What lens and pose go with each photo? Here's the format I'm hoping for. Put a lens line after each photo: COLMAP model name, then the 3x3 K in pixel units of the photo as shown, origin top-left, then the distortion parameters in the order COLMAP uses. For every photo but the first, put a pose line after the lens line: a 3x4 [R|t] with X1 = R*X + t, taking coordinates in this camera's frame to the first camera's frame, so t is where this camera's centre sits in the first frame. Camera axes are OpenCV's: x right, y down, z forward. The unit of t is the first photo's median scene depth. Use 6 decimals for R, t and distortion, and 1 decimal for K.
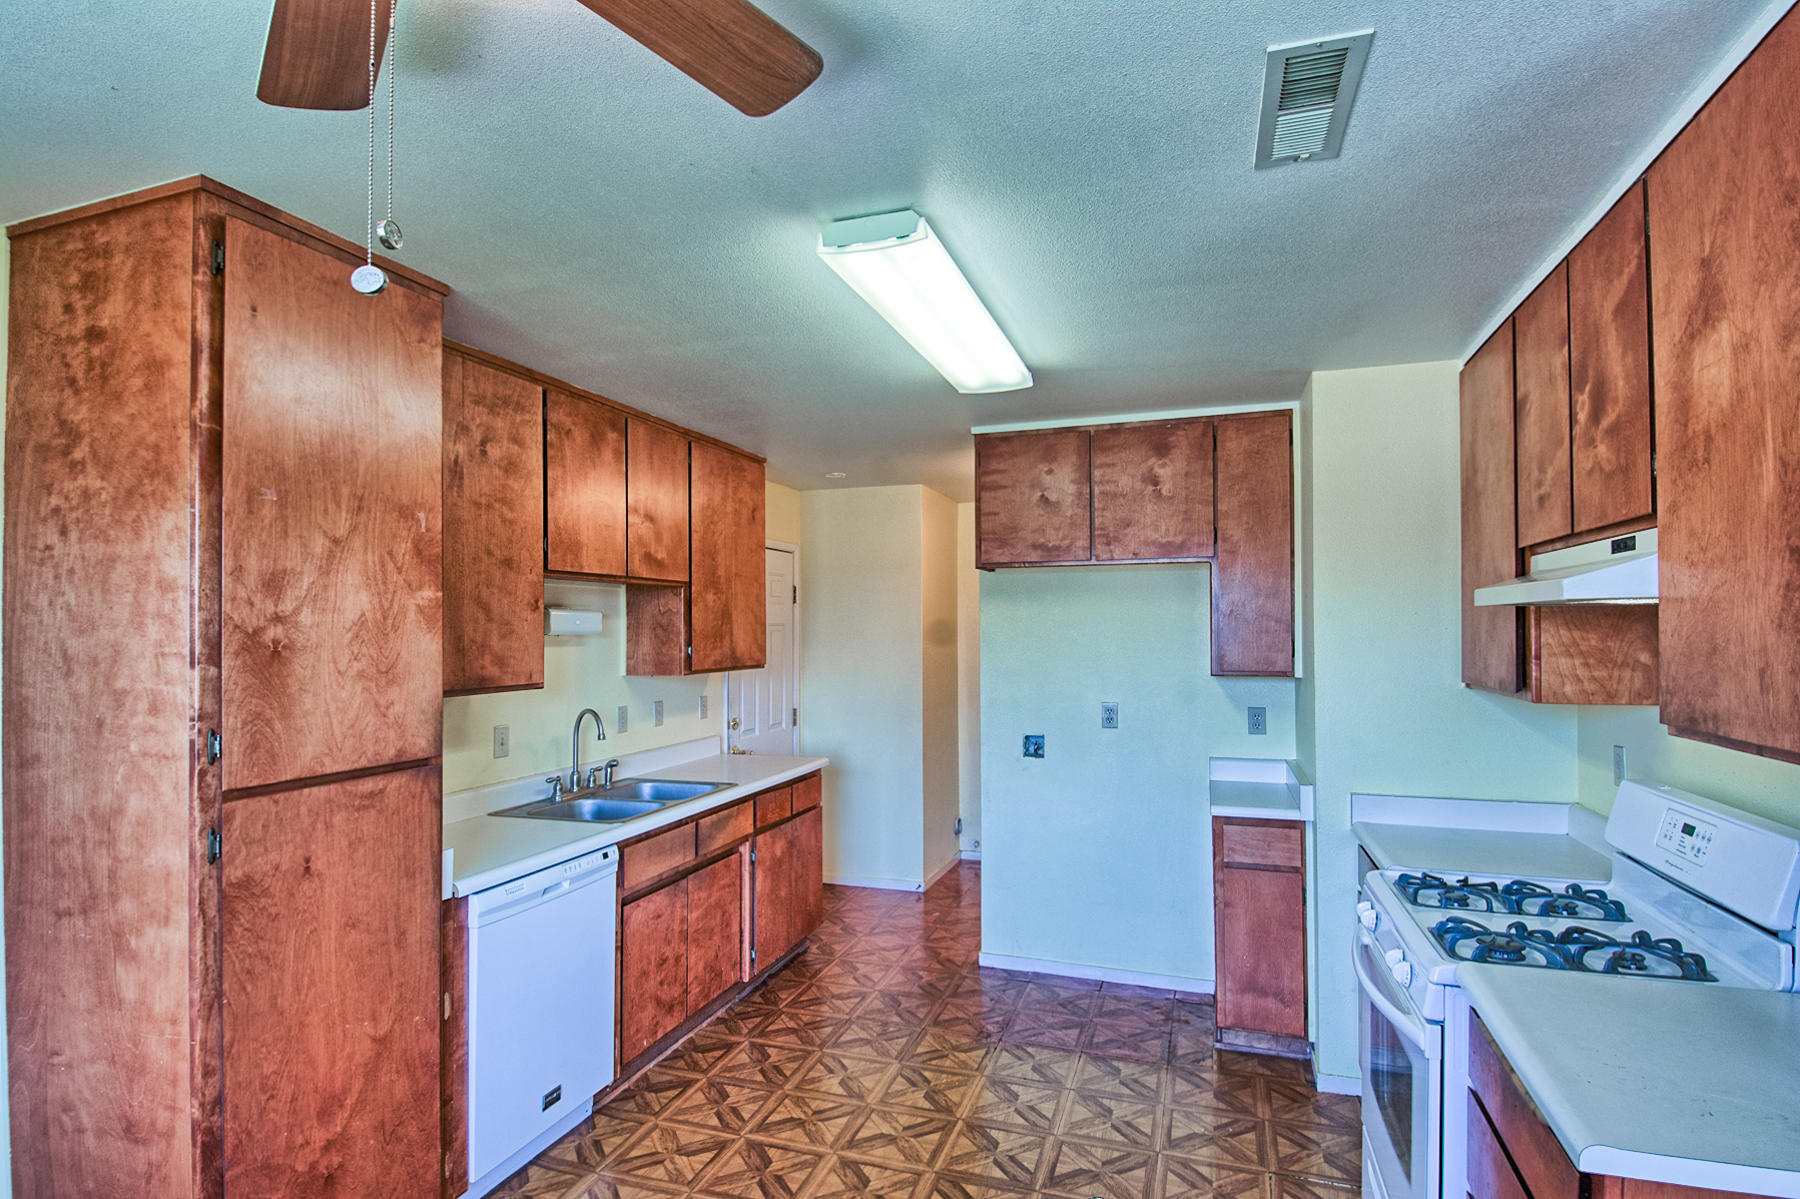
lens RADIAL K [[929.8, 0, 894.2], [0, 929.8, 618.4], [0, 0, 1]] dist [0.029181, -0.039428]
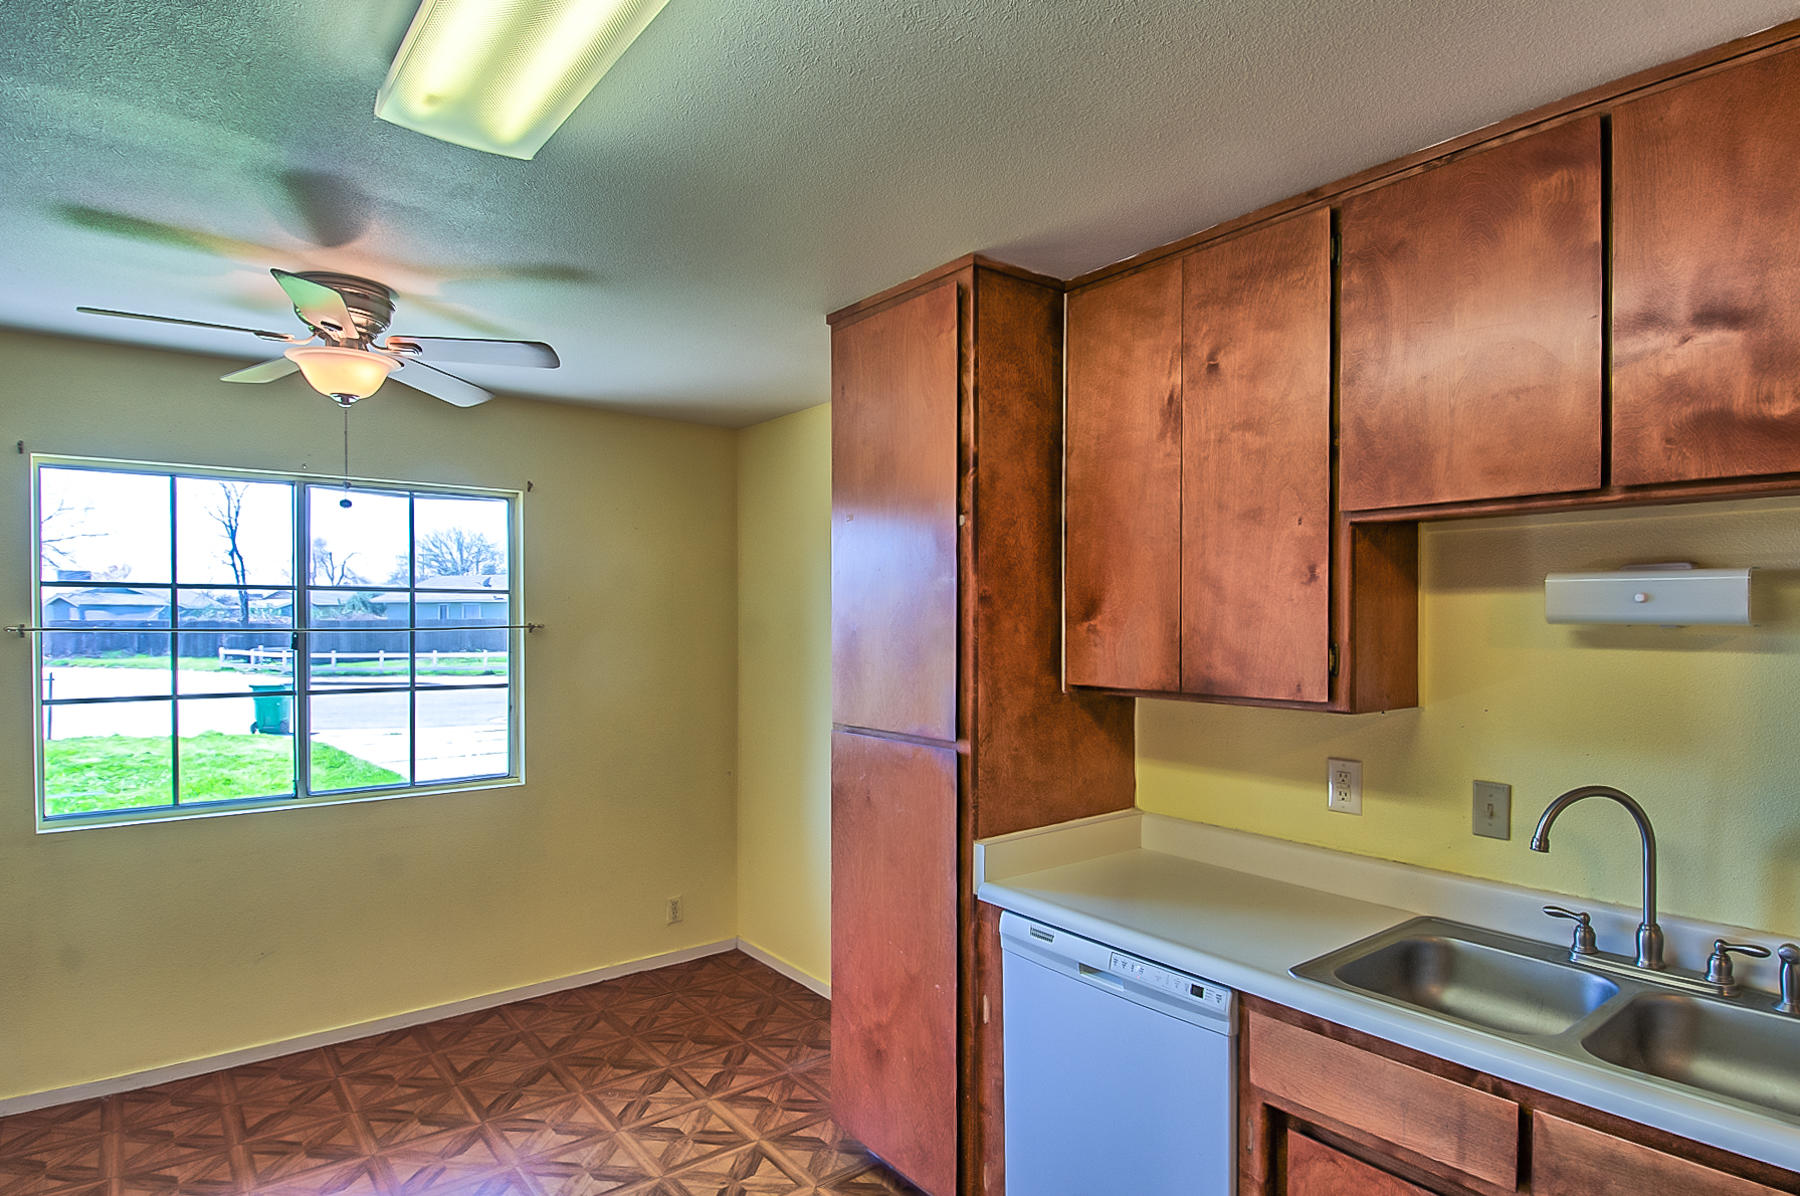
lens RADIAL K [[951.8, 0, 900.2], [0, 951.8, 629.0], [0, 0, 1]] dist [0.034085, -0.035088]
pose [[-0.538362, 0.015001, -0.842580, 0.285794], [0.012941, 0.999871, 0.009533, 0.012070], [0.842614, -0.005772, -0.538487, 1.080913]]
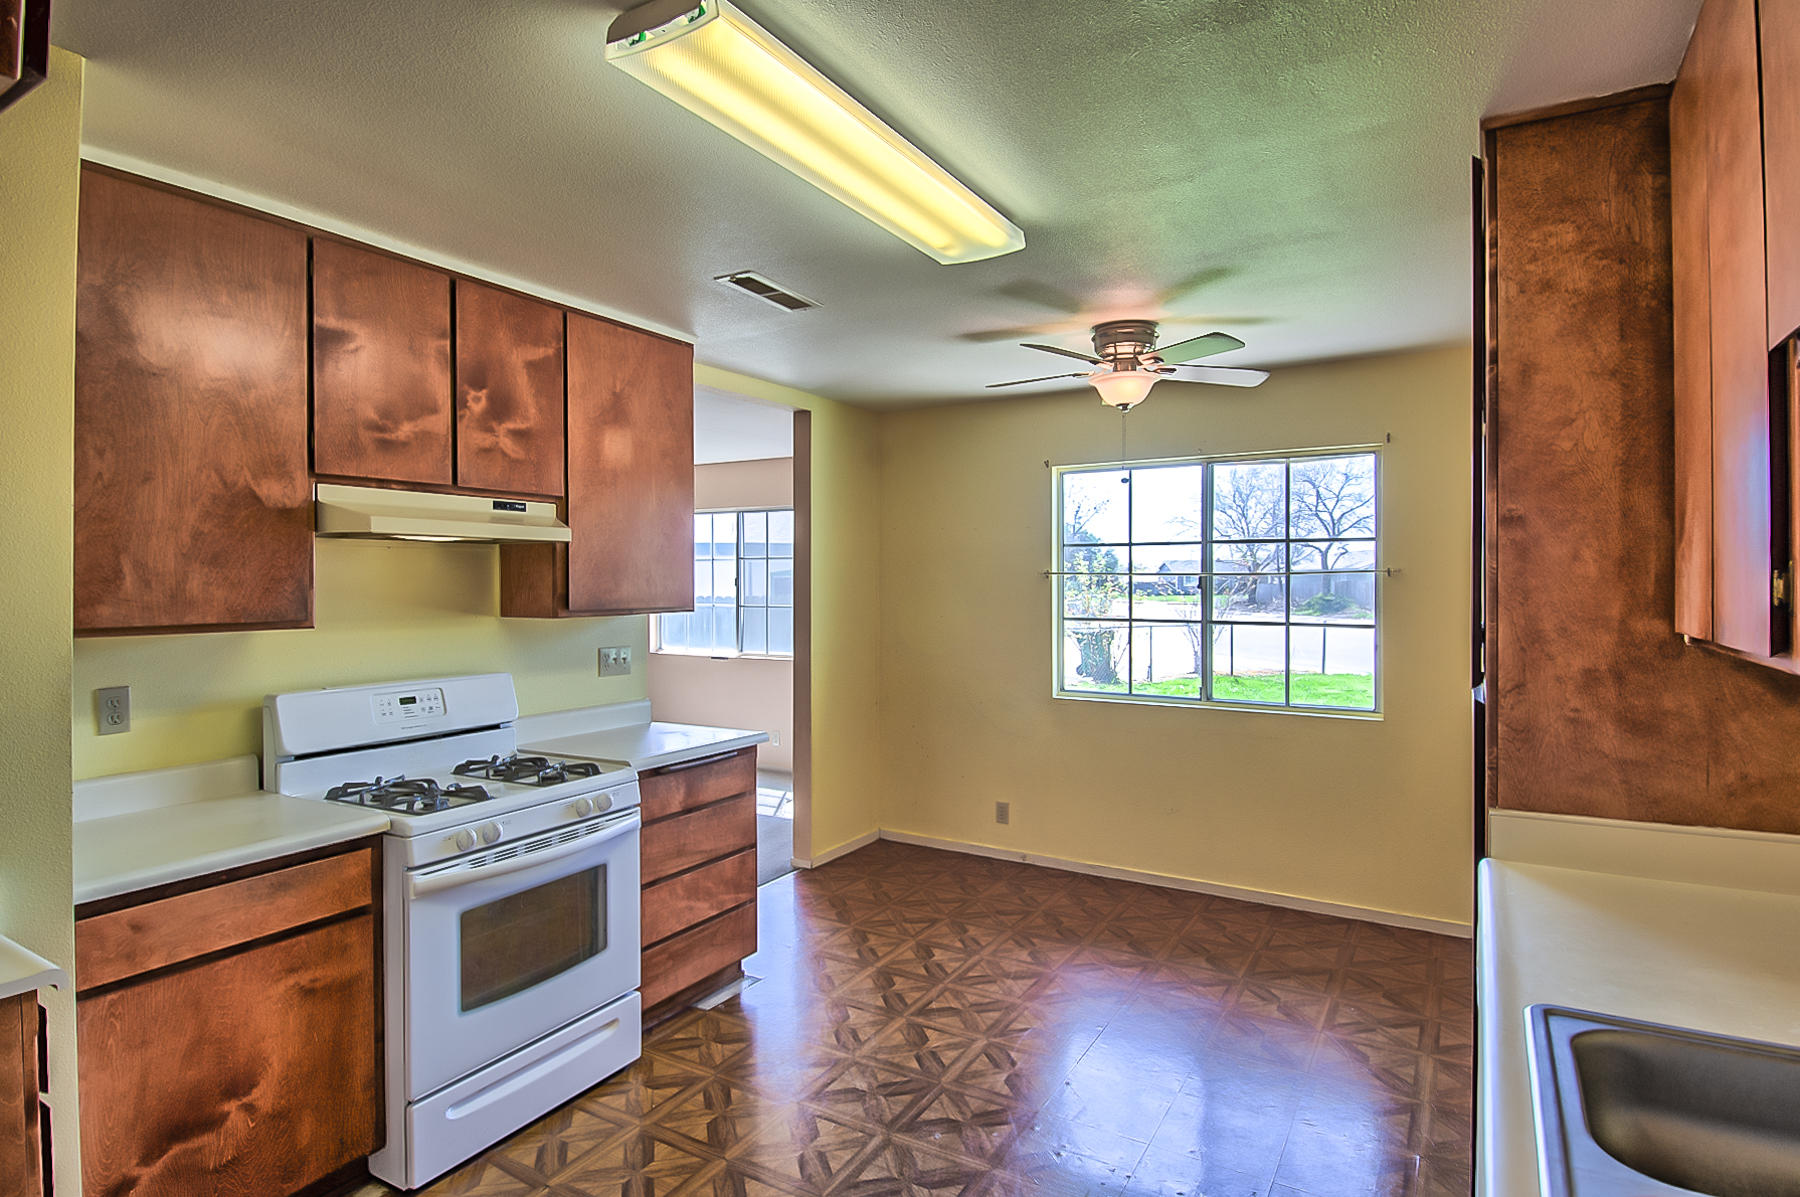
lens RADIAL K [[950.5, 0, 890.9], [0, 950.5, 577.9], [0, 0, 1]] dist [-0.026203, -0.001148]
pose [[-0.978522, 0.007403, 0.206009, -0.103616], [0.004173, 0.999862, -0.016108, 0.041484], [-0.206100, -0.014902, -0.978417, 1.407346]]
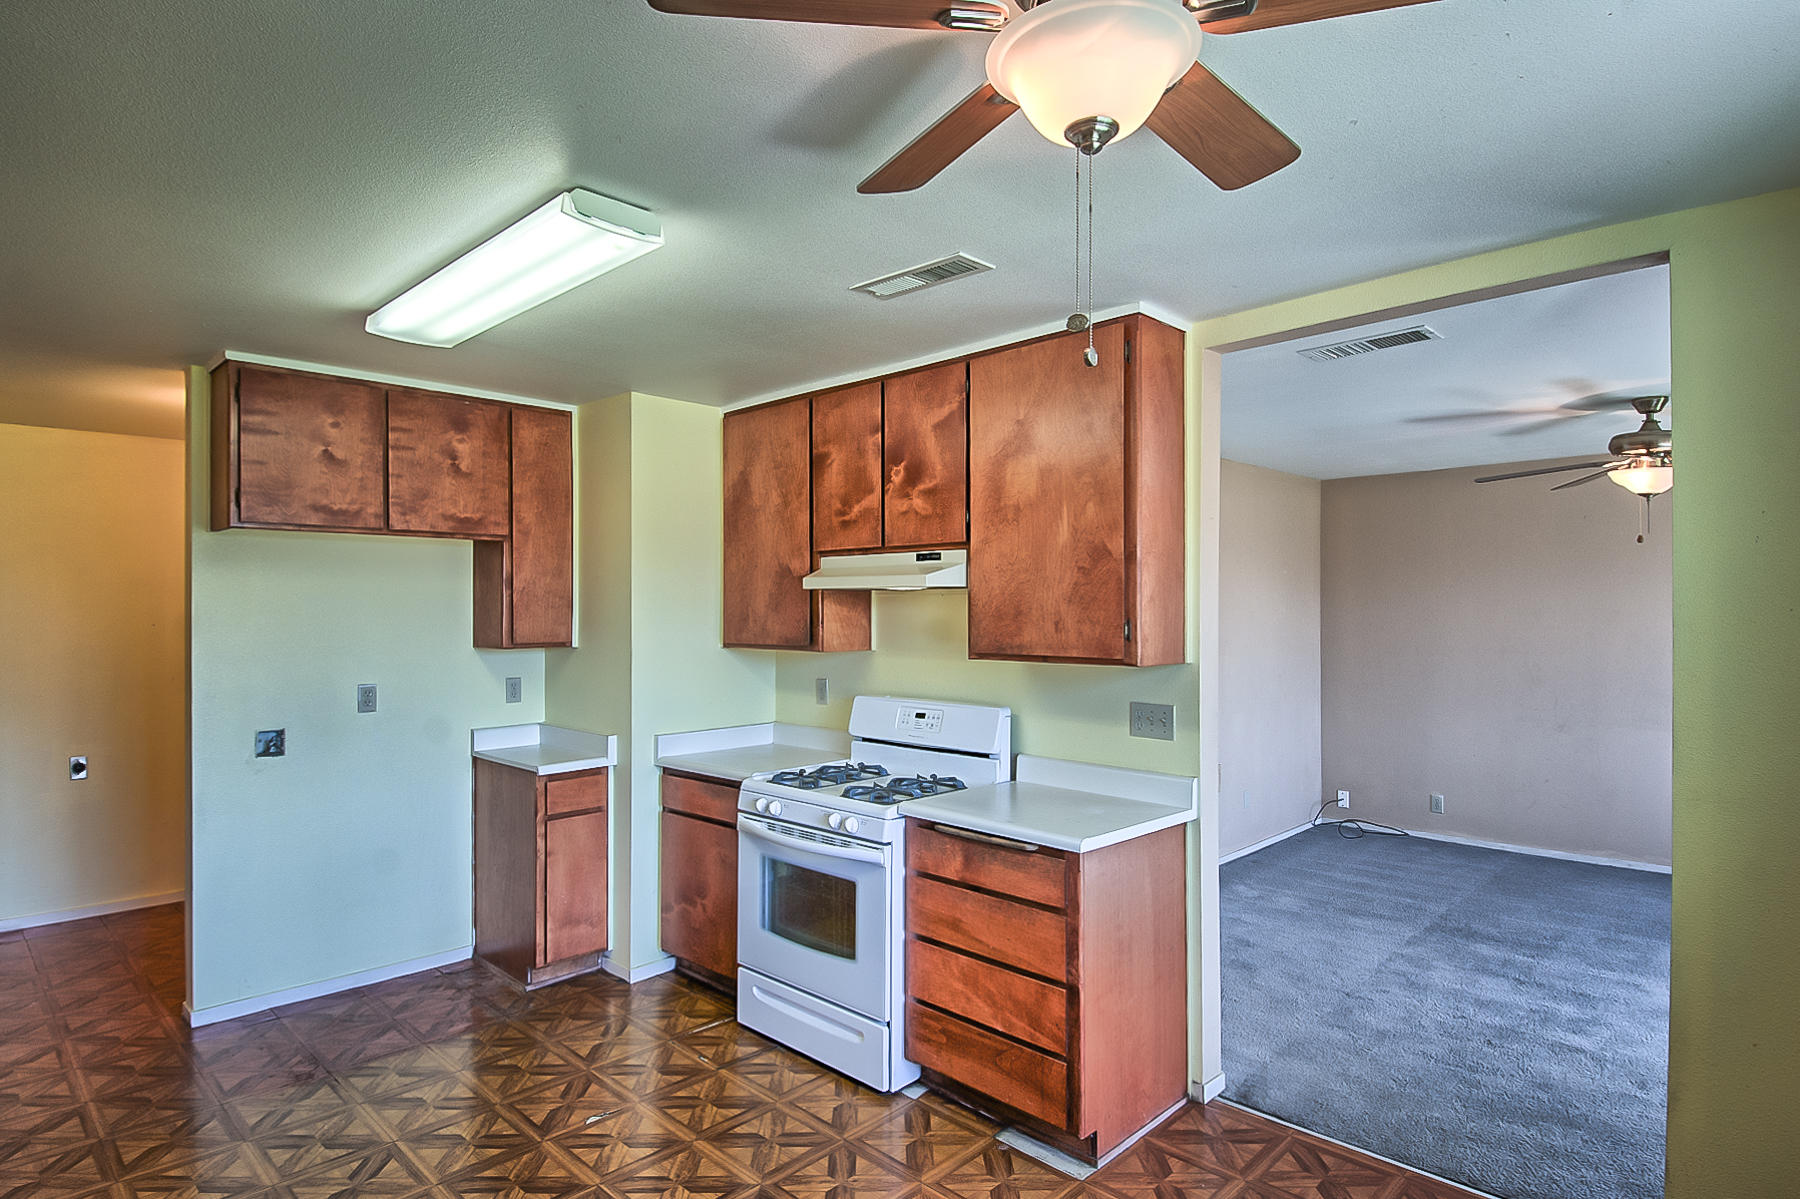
lens RADIAL K [[946.5, 0, 904.9], [0, 946.5, 615.6], [0, 0, 1]] dist [0.032051, -0.040502]
pose [[0.425346, -0.003773, 0.905023, -0.511038], [-0.011337, 0.999891, 0.009497, 0.010019], [-0.904960, -0.014300, 0.425256, 0.154309]]
